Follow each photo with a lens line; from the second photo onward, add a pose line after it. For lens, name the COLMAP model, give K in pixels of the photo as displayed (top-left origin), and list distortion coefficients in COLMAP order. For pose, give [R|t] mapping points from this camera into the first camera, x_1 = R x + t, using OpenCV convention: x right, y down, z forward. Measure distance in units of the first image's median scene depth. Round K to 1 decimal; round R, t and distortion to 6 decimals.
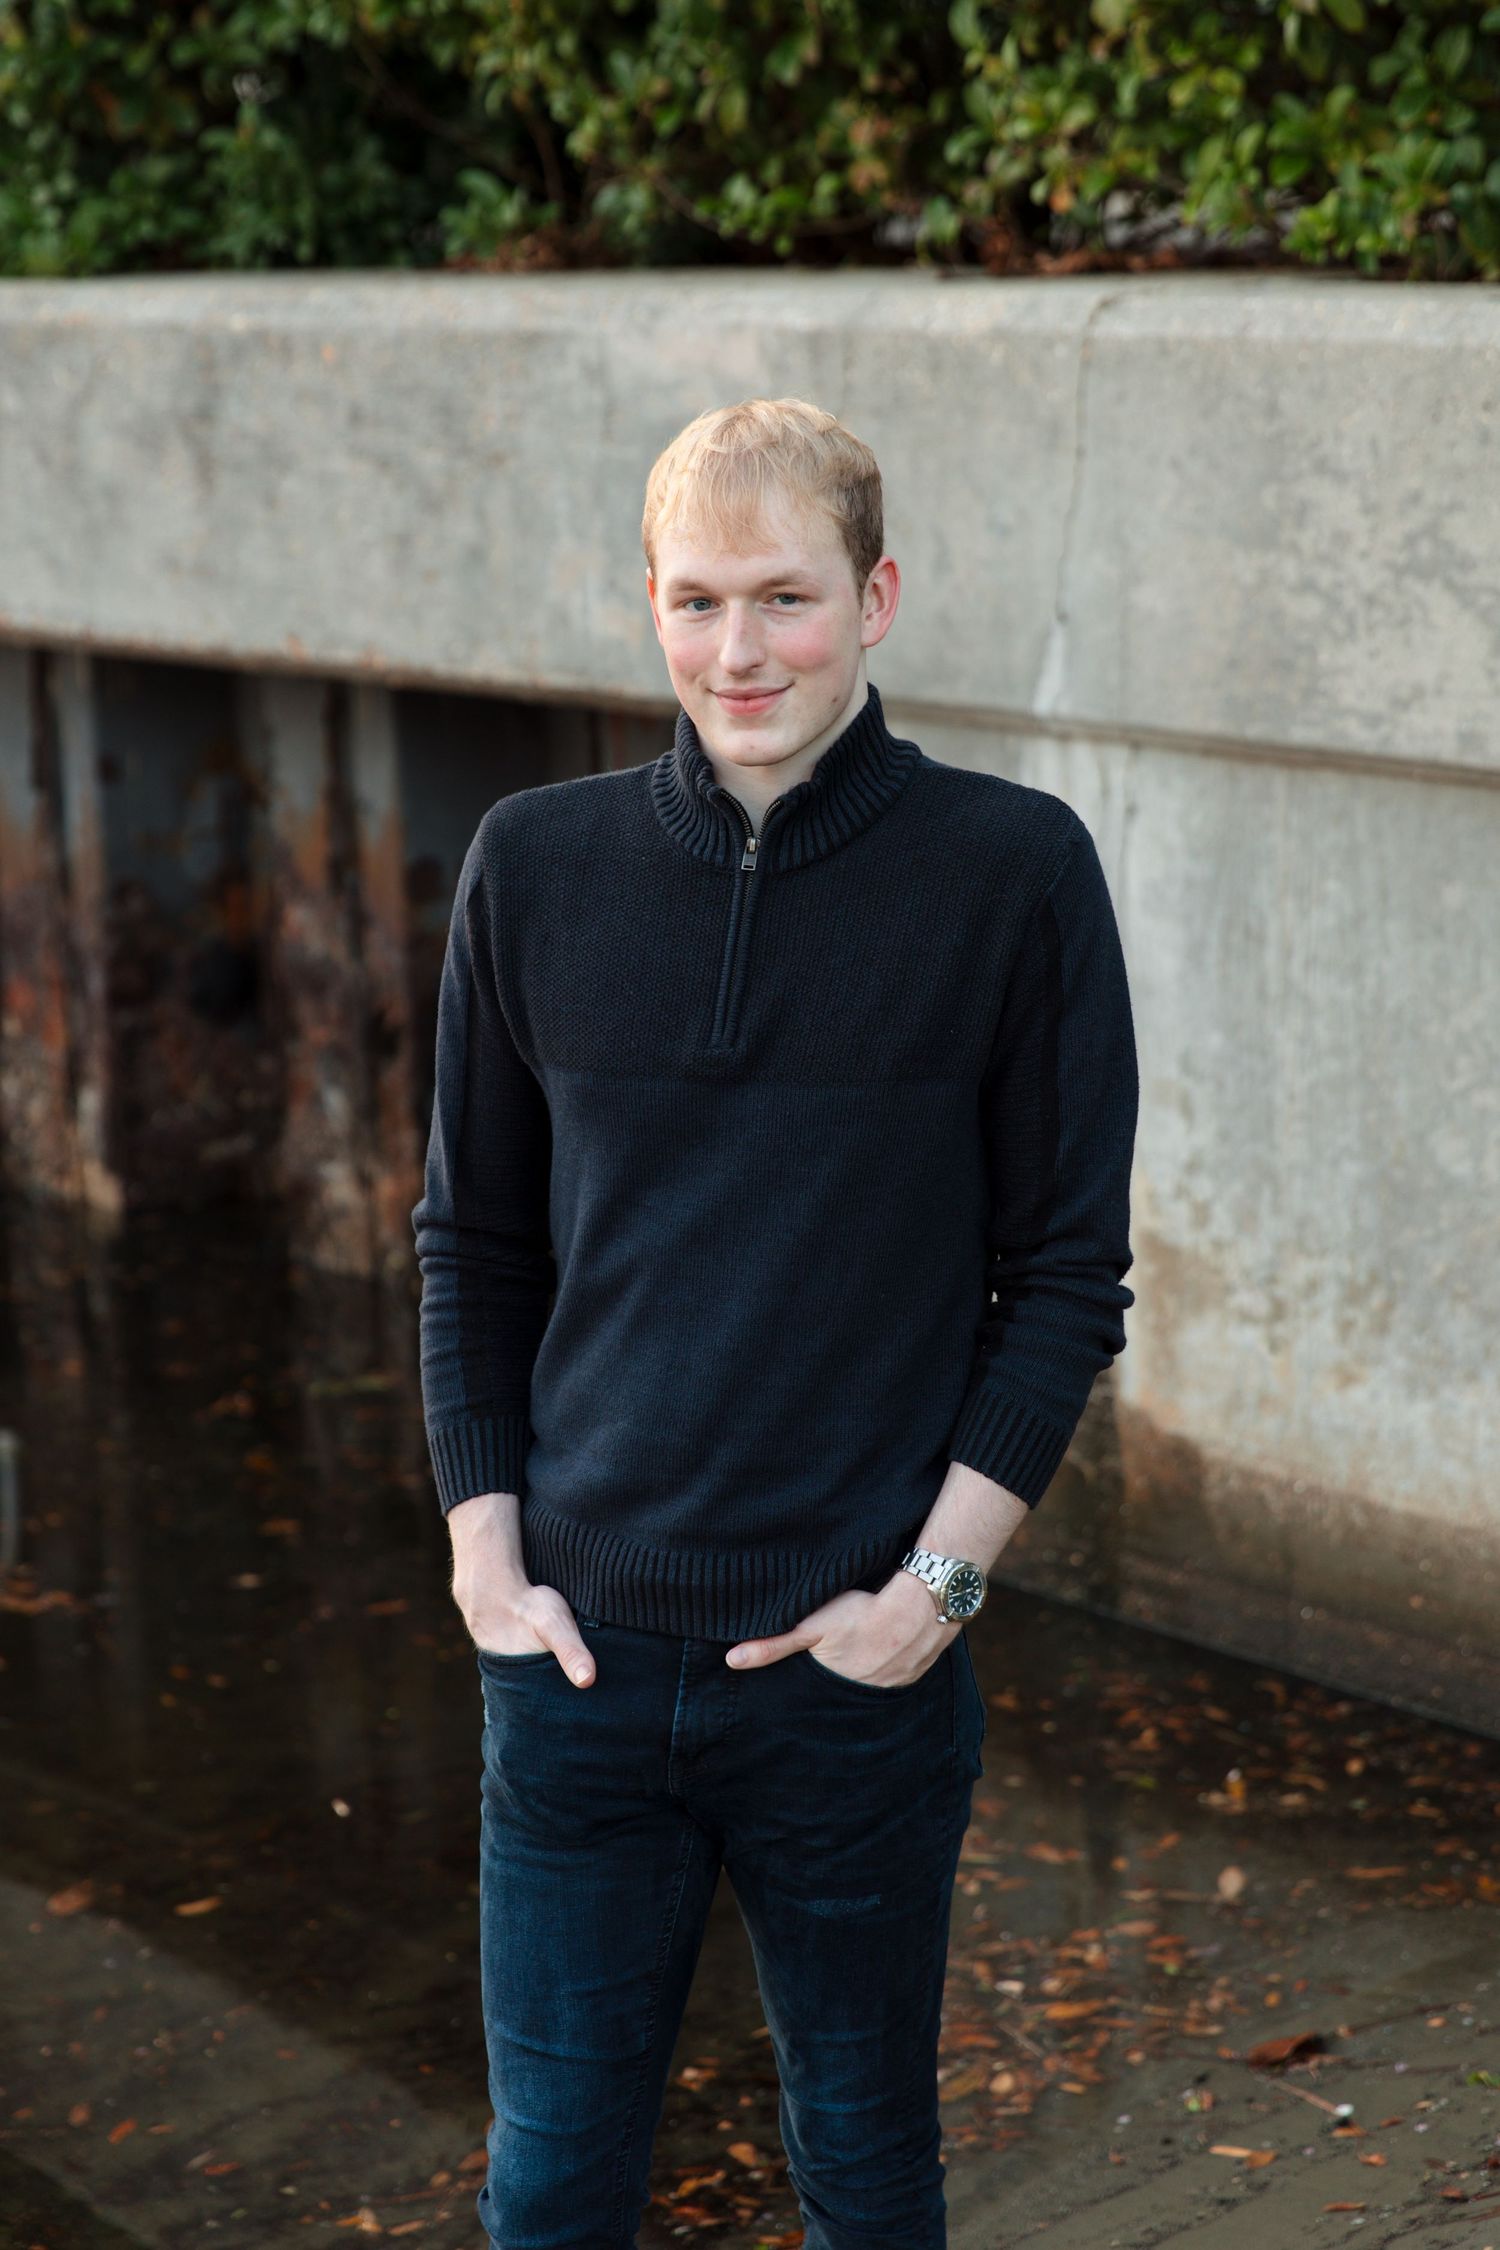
lens RADIAL K [[4886.3, 0, 749.4], [0, 4886.3, 993.6], [0, 0, 1]] dist [0.020323, -0.448995]
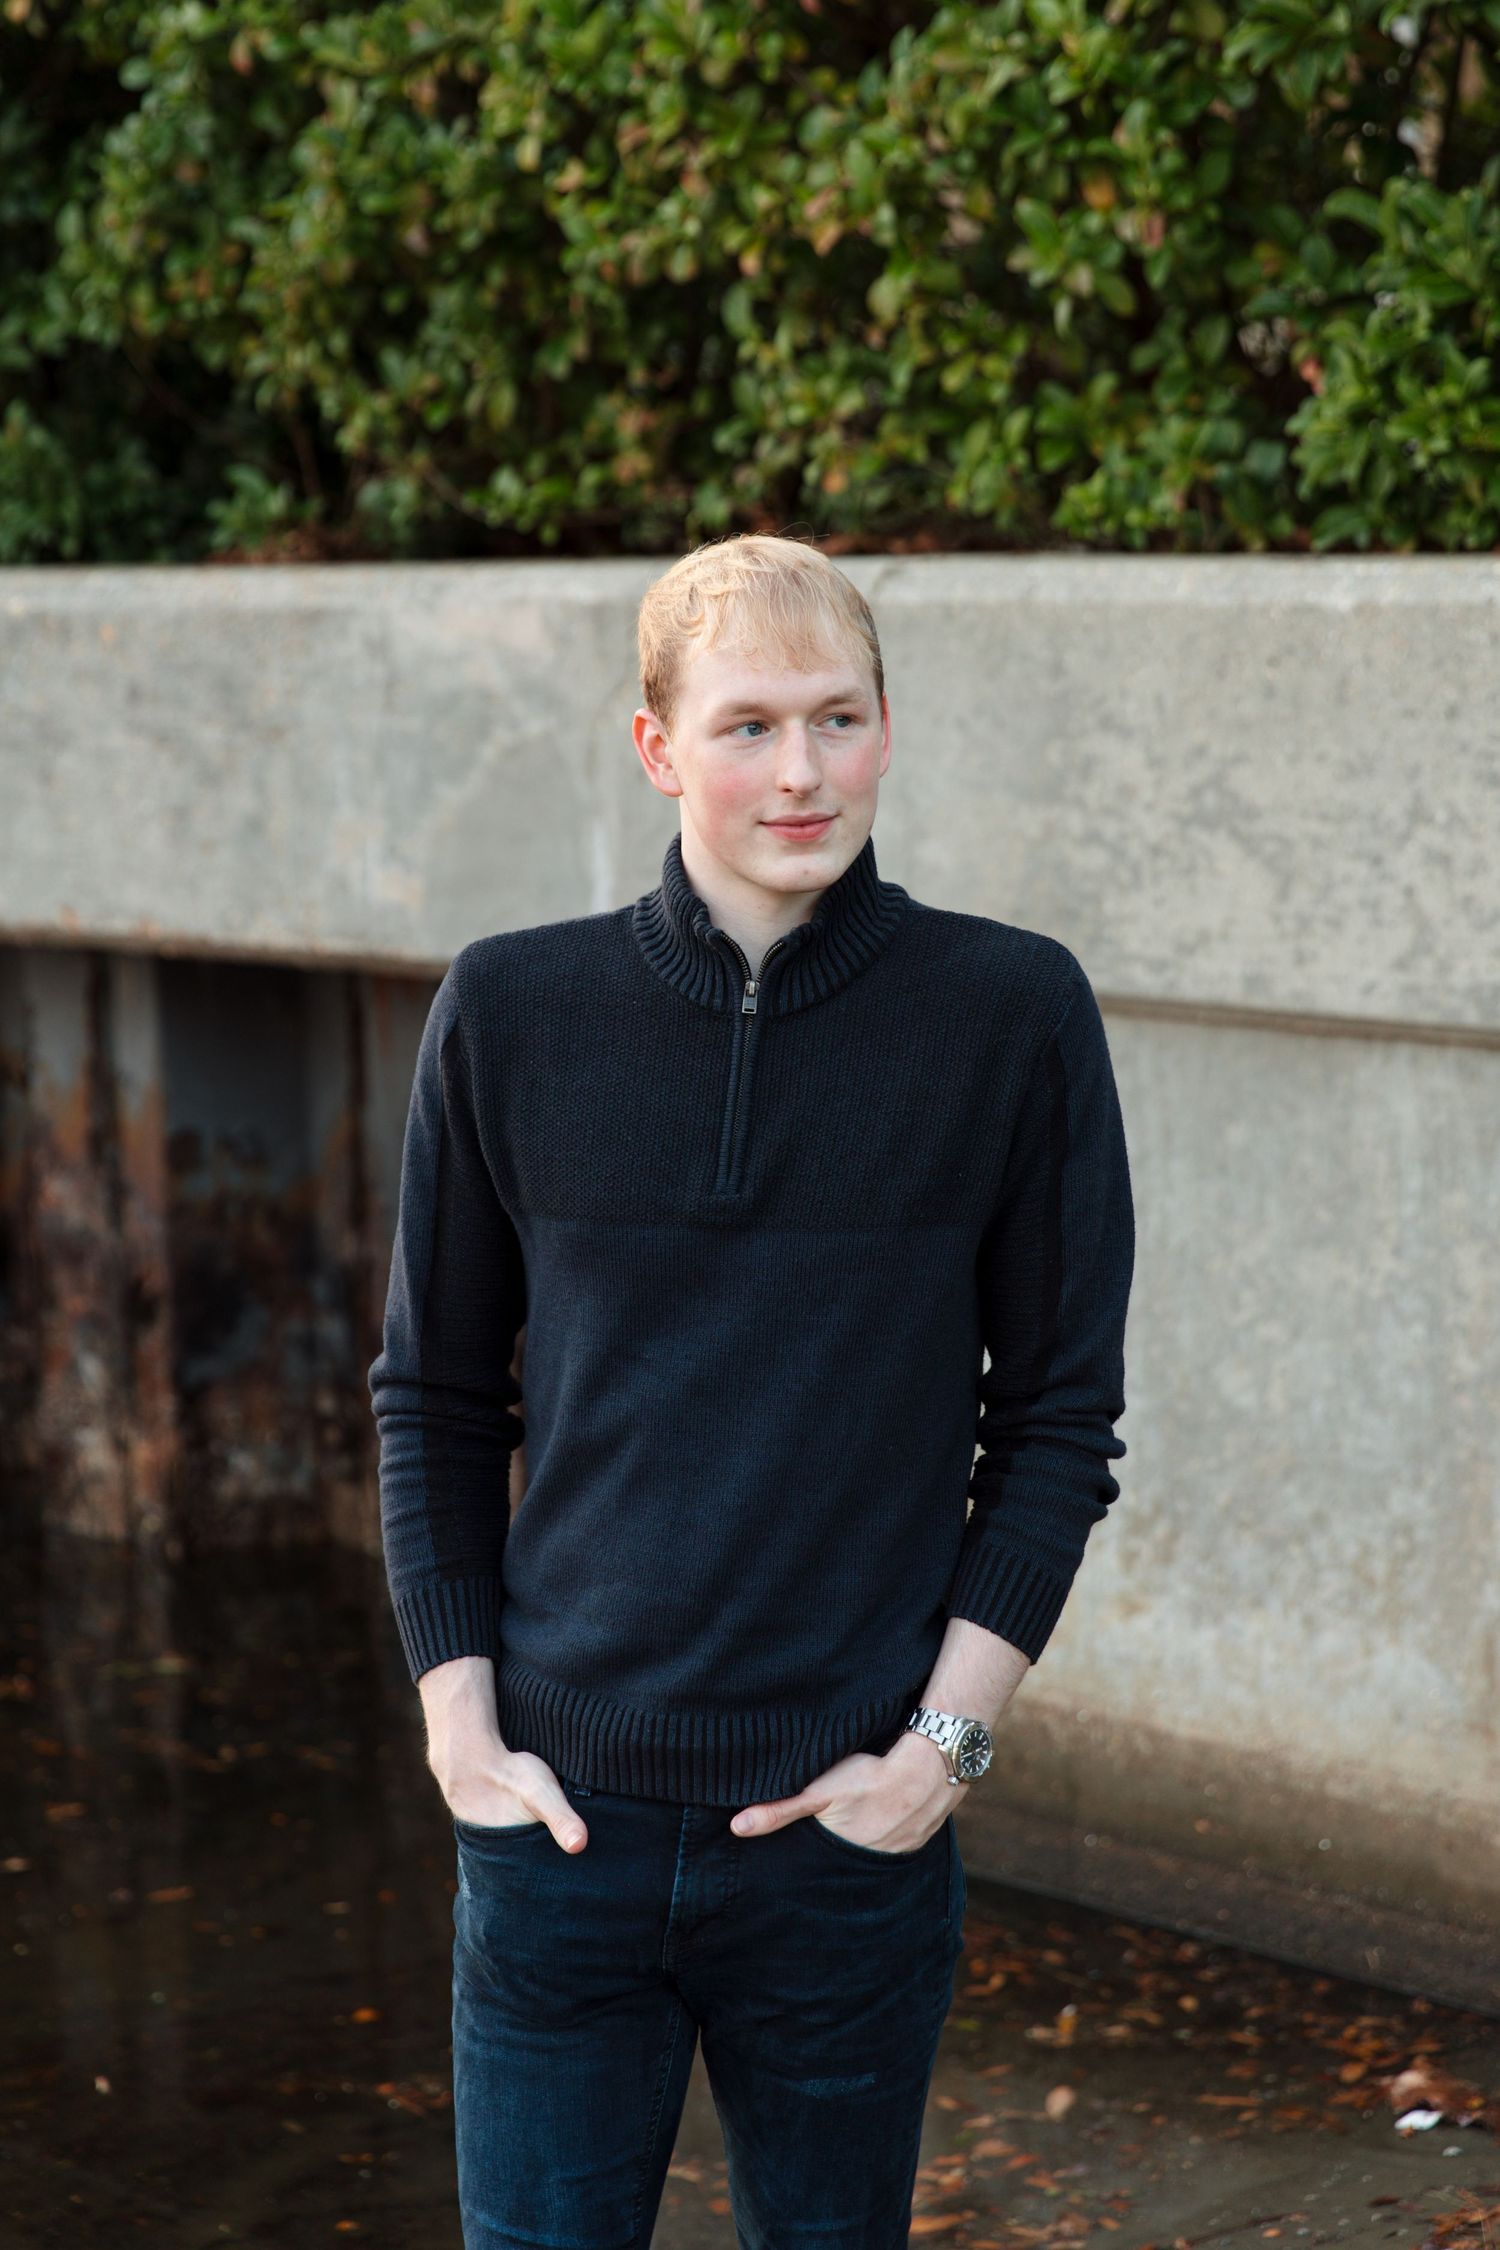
lens RADIAL K [[4509.3, 0, 752.8], [0, 4509.3, 999.7], [0, 0, 1]] dist [0.012685, -0.180704]
pose [[0.996029, 0.001964, 0.089009, -0.041278], [0.004621, 0.997269, -0.073713, 0.020389], [-0.088911, 0.073831, 0.993299, 0.053772]]
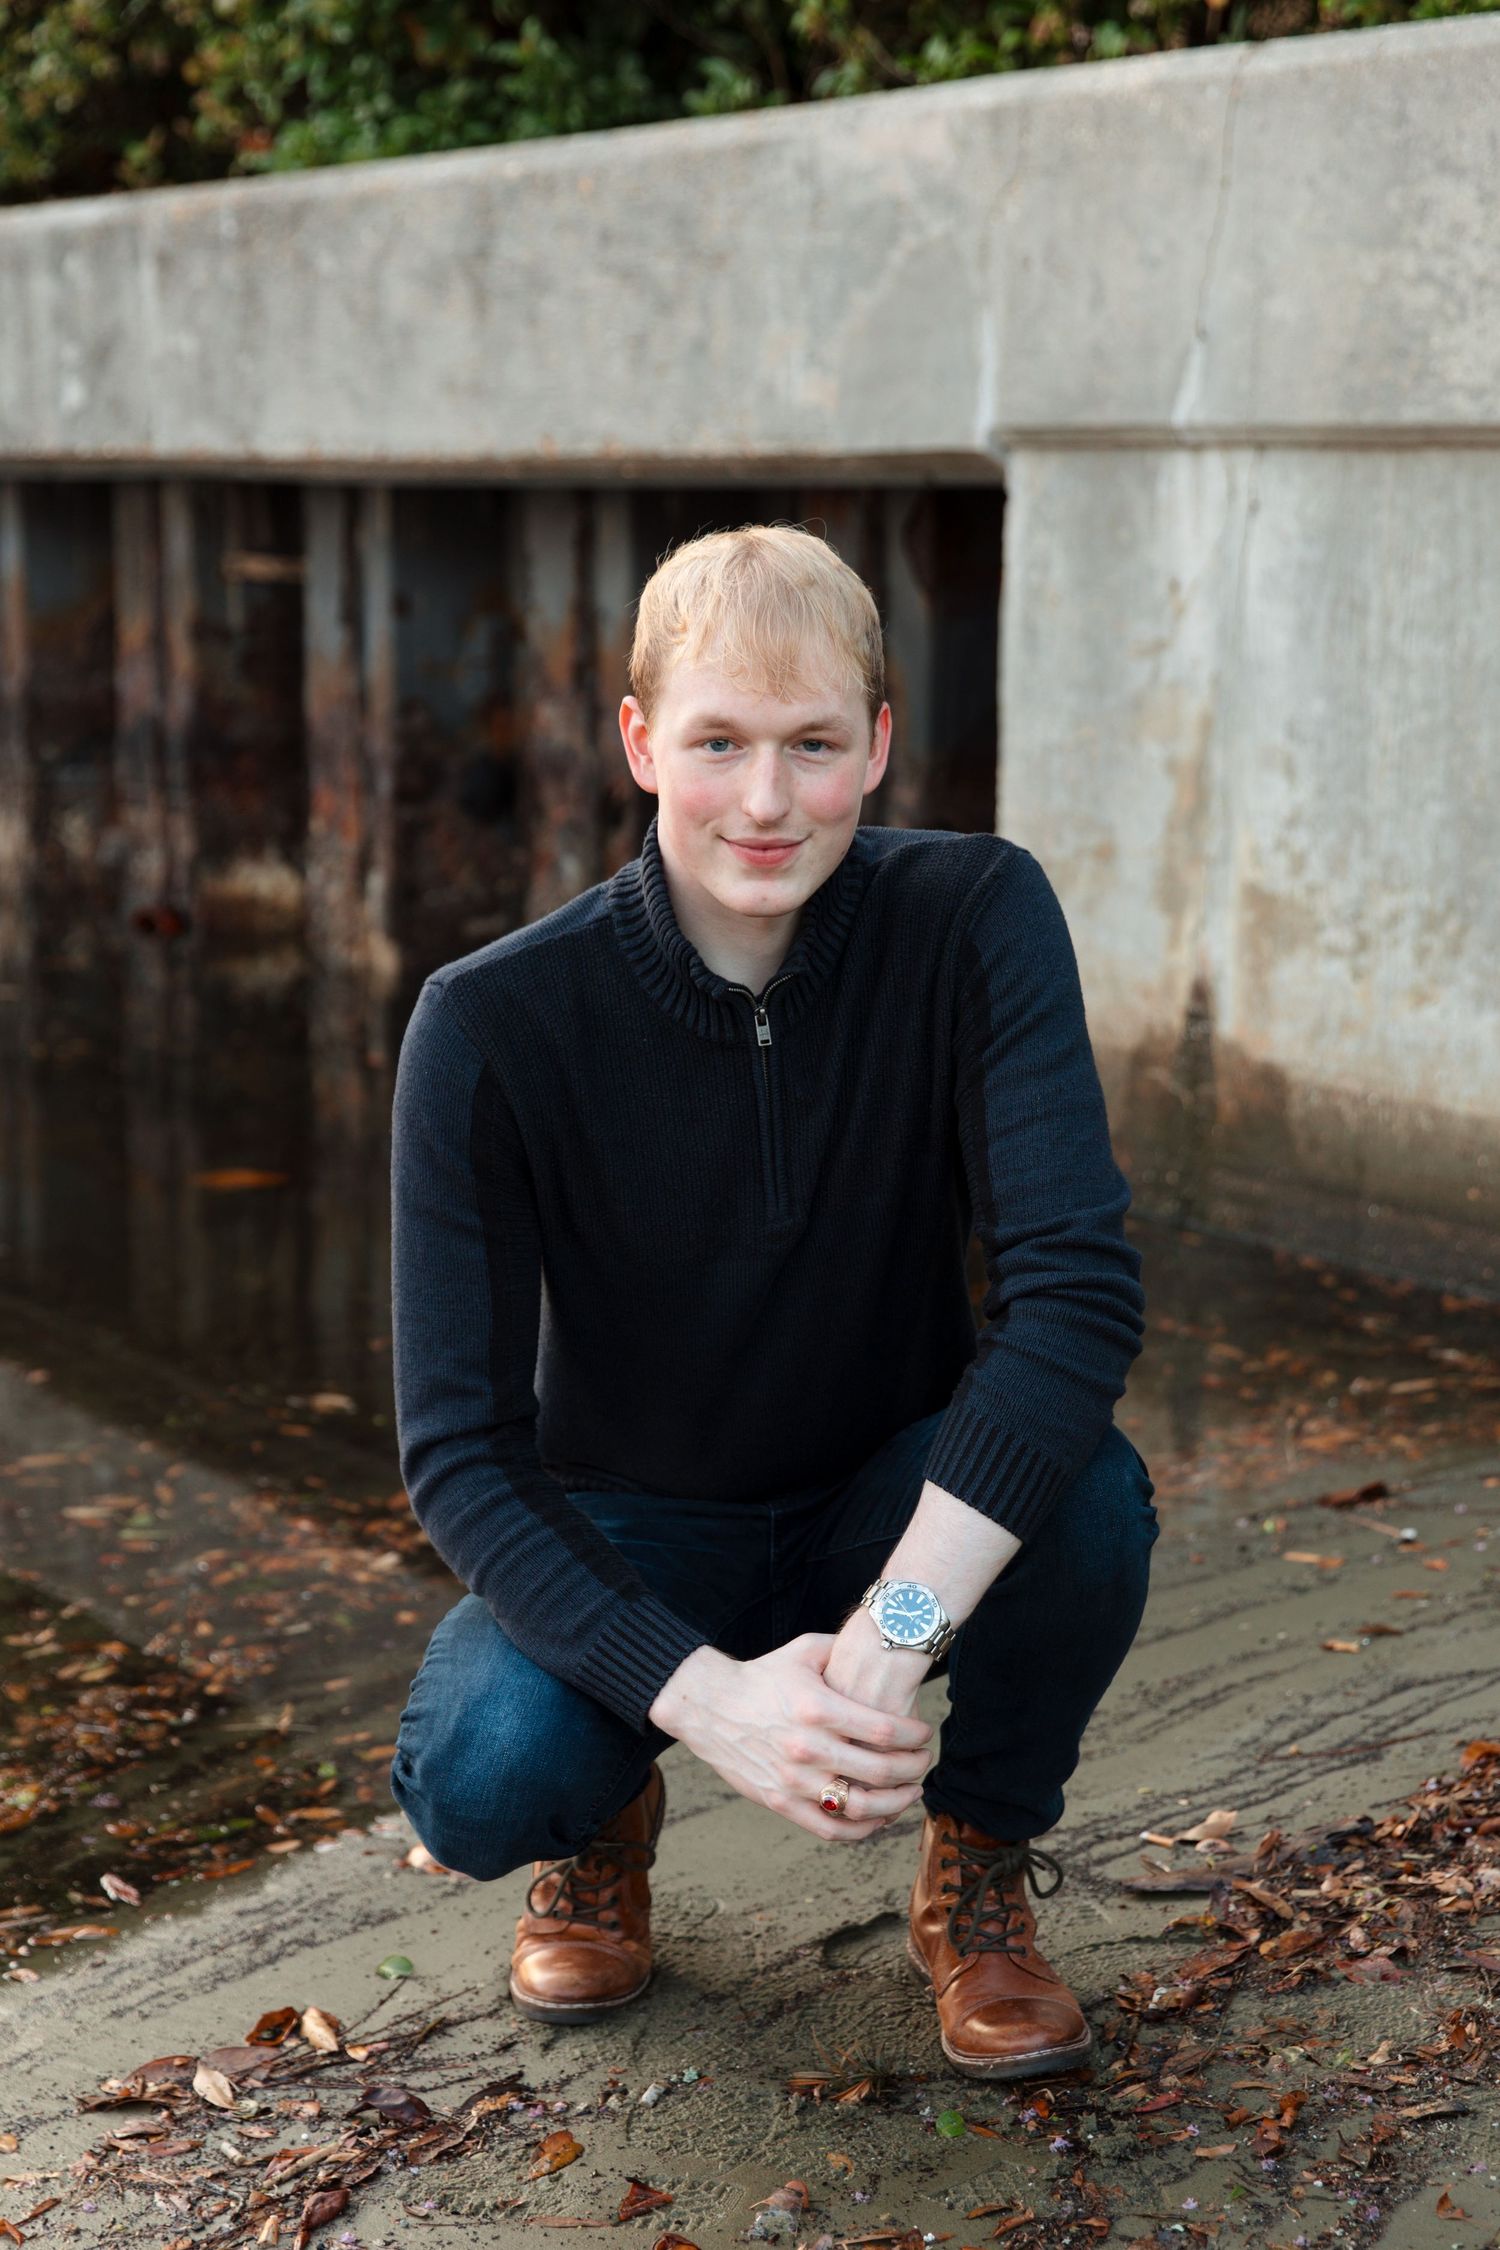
lens RADIAL K [[3540.4, 0, 678.4], [0, 3540.4, 1243.5], [0, 0, 1]] dist [0.006144, 0.000394]
pose [[0.996669, 0.046068, -0.067288, 0.007586], [-0.044066, 0.998549, 0.030939, 0.116361], [0.068616, -0.027871, 0.997254, 0.159539]]
